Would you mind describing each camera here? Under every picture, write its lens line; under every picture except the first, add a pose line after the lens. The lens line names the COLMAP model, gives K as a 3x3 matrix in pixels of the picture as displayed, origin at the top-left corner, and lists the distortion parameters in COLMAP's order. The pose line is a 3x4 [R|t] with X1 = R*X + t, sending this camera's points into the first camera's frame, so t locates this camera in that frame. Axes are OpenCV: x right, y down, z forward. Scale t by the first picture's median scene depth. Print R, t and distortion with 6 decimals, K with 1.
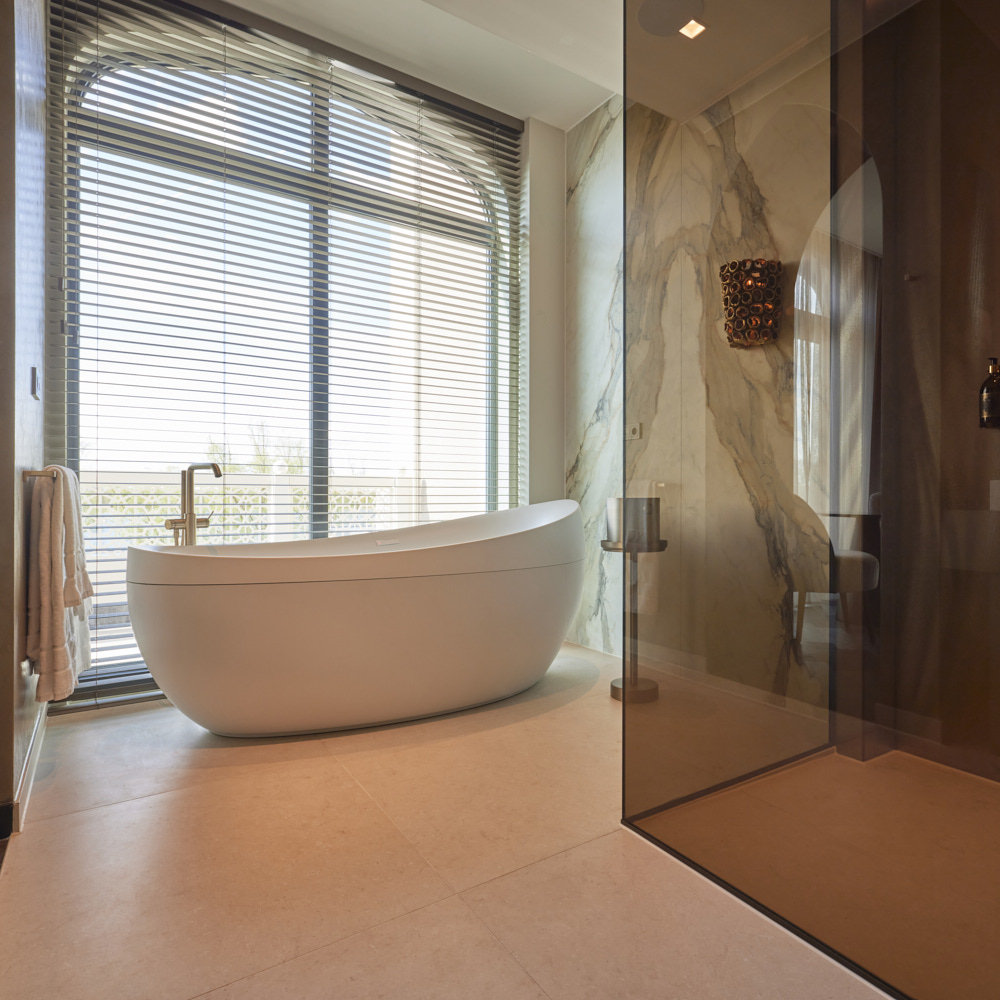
lens RADIAL K [[622.5, 0, 555.2], [0, 622.5, 501.8], [0, 0, 1]] dist [-0.001247, 0.000613]
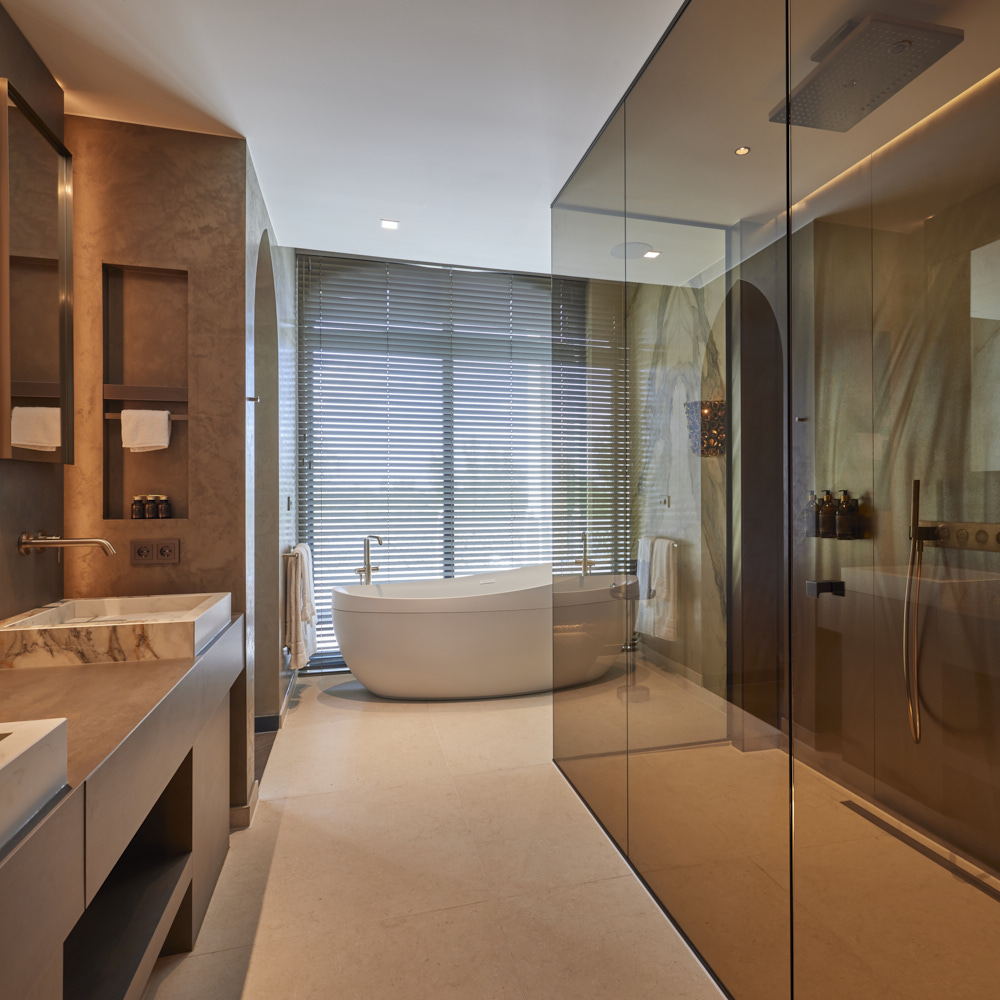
lens RADIAL K [[622.5, 0, 555.2], [0, 622.5, 501.8], [0, 0, 1]] dist [-0.001247, 0.000613]
pose [[0.951898, -0.002401, -0.306406, 0.471700], [0.001294, 0.999992, -0.003817, -0.163173], [0.306413, 0.003237, 0.951893, -0.512814]]
